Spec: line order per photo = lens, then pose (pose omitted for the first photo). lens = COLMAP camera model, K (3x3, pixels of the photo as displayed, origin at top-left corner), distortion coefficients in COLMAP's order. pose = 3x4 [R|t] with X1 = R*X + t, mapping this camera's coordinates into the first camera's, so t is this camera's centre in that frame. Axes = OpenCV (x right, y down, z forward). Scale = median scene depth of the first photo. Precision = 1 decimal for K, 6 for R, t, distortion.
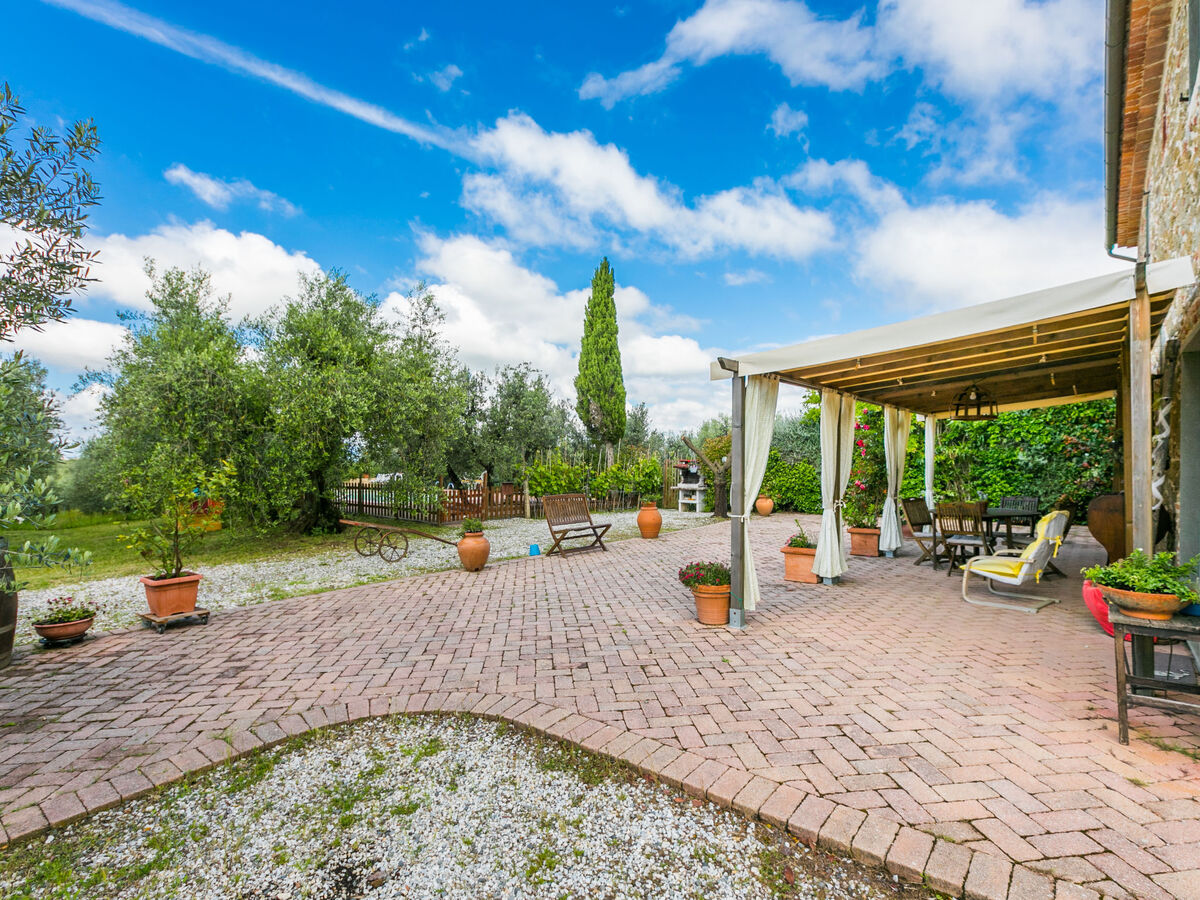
lens RADIAL K [[599.2, 0, 596.9], [0, 599.2, 453.1], [0, 0, 1]] dist [0.004009, 0.000042]
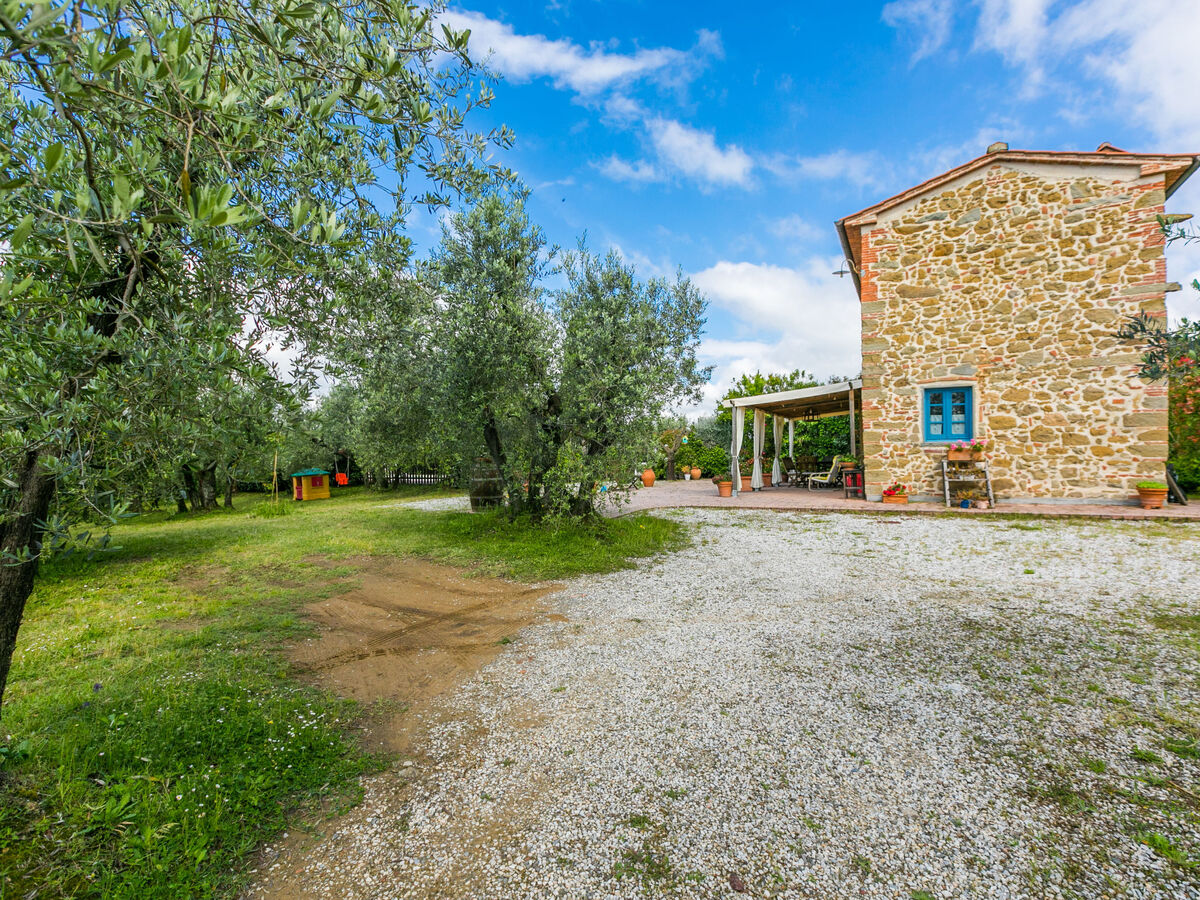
lens RADIAL K [[599.2, 0, 596.9], [0, 599.2, 453.1], [0, 0, 1]] dist [0.004009, 0.000042]
pose [[0.977843, -0.009383, 0.209130, -0.388846], [0.008897, 0.999955, 0.003264, 0.029623], [-0.209152, -0.001331, 0.977882, -0.639051]]
